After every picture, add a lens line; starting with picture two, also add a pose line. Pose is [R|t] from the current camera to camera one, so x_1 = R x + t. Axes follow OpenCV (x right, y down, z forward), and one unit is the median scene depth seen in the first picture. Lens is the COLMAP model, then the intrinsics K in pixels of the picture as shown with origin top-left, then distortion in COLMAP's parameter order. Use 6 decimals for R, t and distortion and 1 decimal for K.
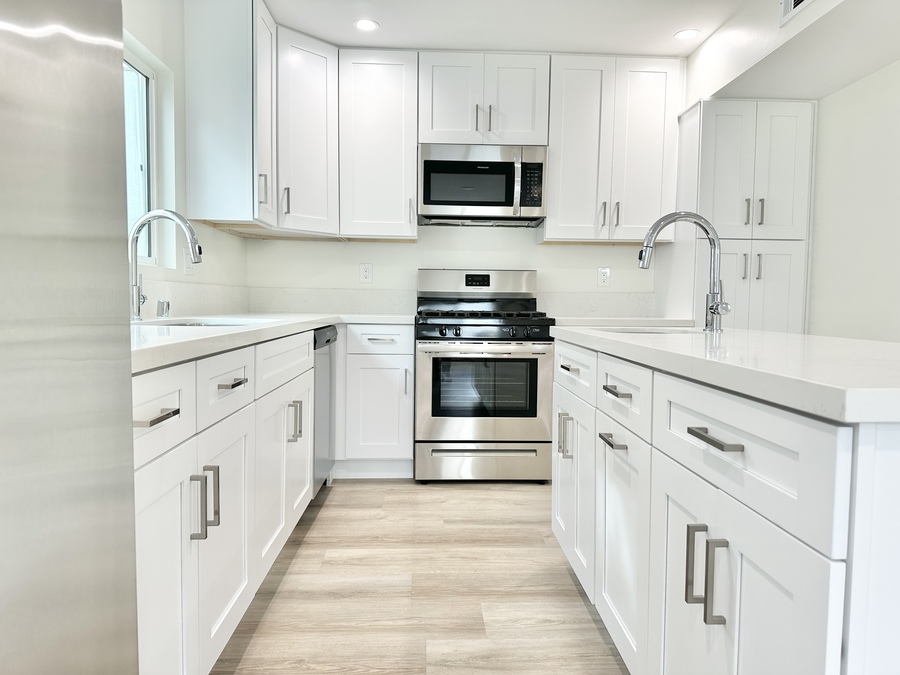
lens RADIAL K [[627.7, 0, 450.0], [0, 627.7, 337.5], [0, 0, 1]] dist [0.074353, -0.081332]
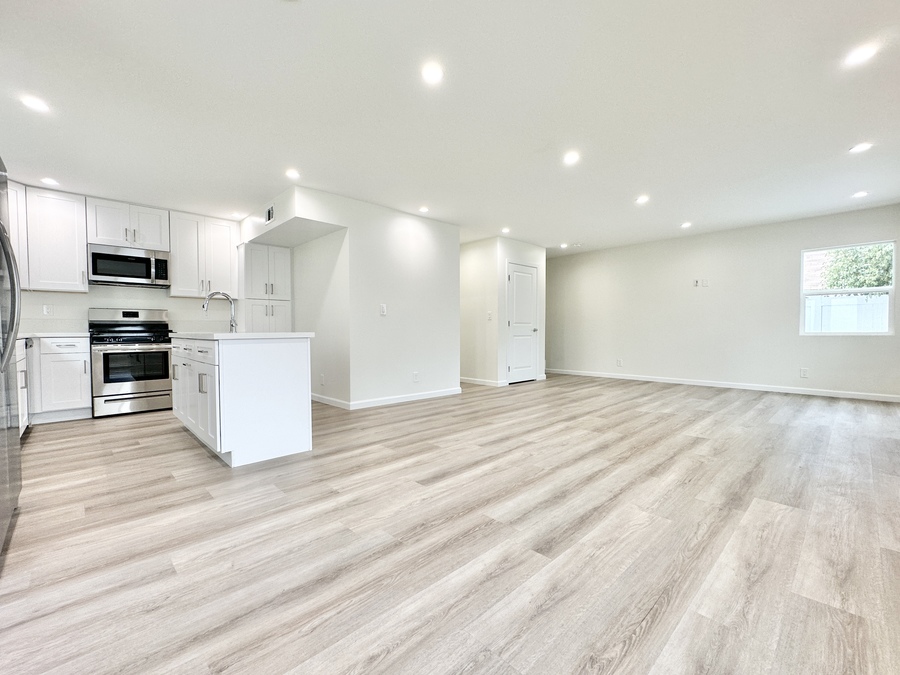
lens RADIAL K [[394.3, 0, 450.0], [0, 394.3, 337.5], [0, 0, 1]] dist [0.000620, 0.000184]
pose [[0.749686, -0.031651, 0.661036, -0.026430], [0.055453, 0.998347, -0.015089, 0.057974], [-0.659466, 0.047969, 0.750202, -0.616412]]
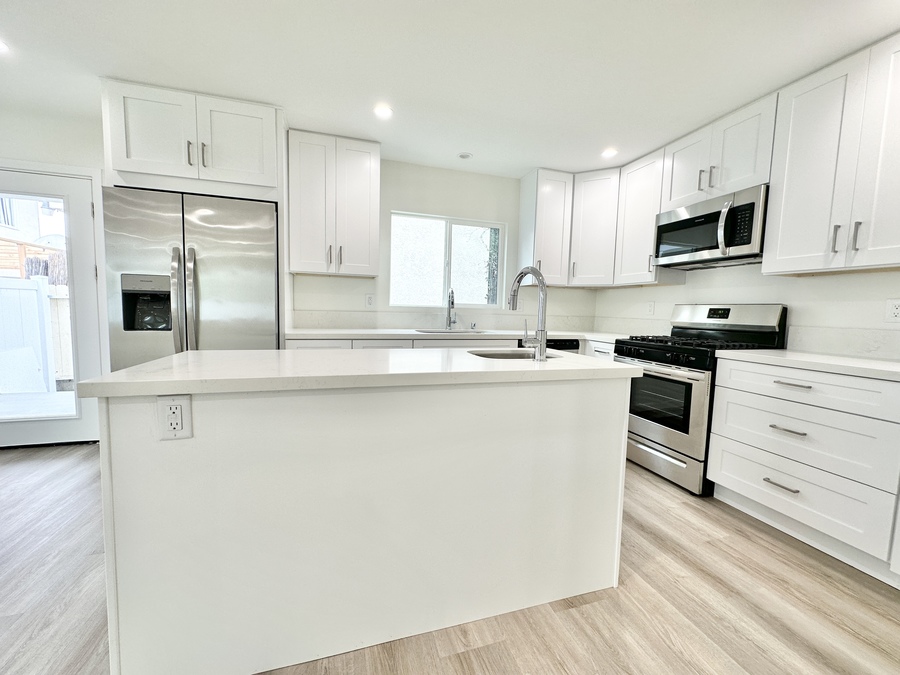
lens RADIAL K [[359.4, 0, 450.0], [0, 359.4, 337.5], [0, 0, 1]] dist [0.000388, -0.000032]
pose [[0.264182, 0.070633, -0.961883, 0.608086], [-0.079176, 0.995537, 0.051359, -0.045139], [0.961217, 0.062590, 0.268596, 0.376645]]
